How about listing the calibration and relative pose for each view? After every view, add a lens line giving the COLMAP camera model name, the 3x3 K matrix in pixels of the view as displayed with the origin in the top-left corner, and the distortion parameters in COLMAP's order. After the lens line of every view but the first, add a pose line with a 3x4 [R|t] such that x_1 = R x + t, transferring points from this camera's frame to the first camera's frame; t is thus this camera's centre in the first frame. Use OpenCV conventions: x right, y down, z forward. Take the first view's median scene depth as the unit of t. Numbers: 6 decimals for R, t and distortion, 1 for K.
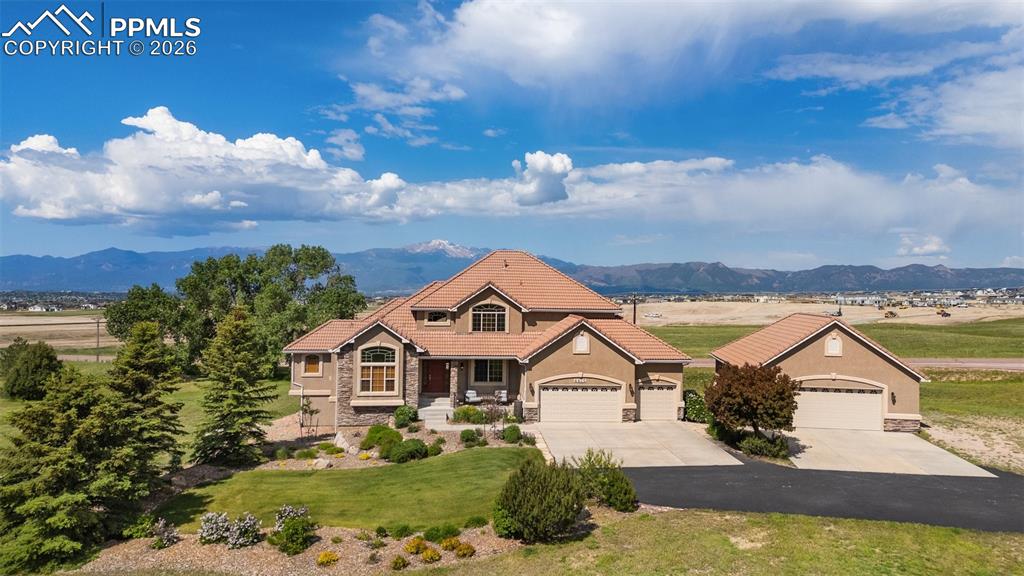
lens RADIAL K [[762.1, 0, 512.0], [0, 762.1, 288.0], [0, 0, 1]] dist [0.111766, -0.005565]
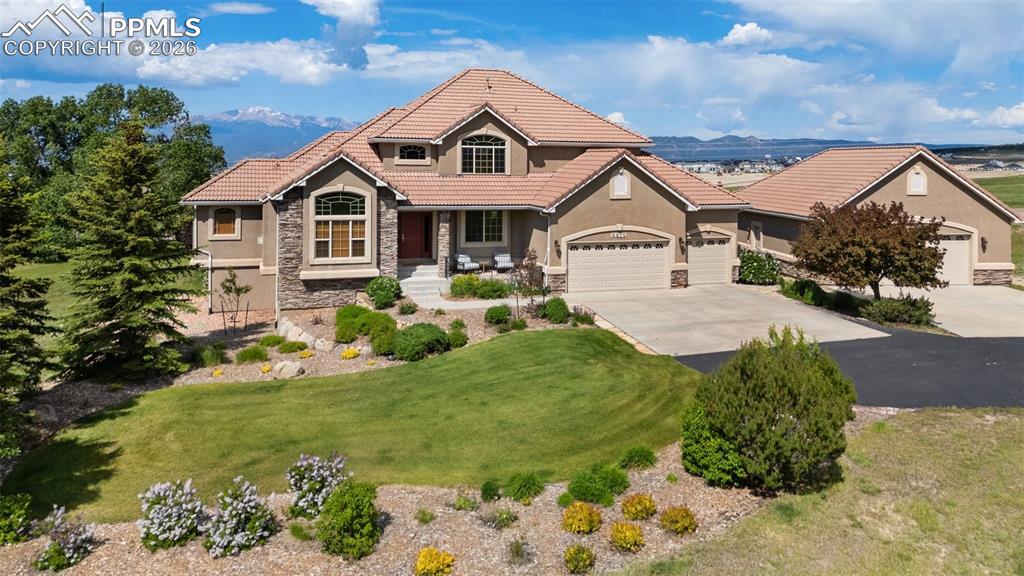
lens RADIAL K [[757.8, 0, 513.2], [0, 757.8, 180.9], [0, 0, 1]] dist [0.044748, -0.002270]
pose [[0.971176, -0.005059, 0.238310, -0.186821], [-0.000122, 0.999764, 0.021725, 0.052088], [-0.238363, -0.021128, 0.970946, 0.306340]]
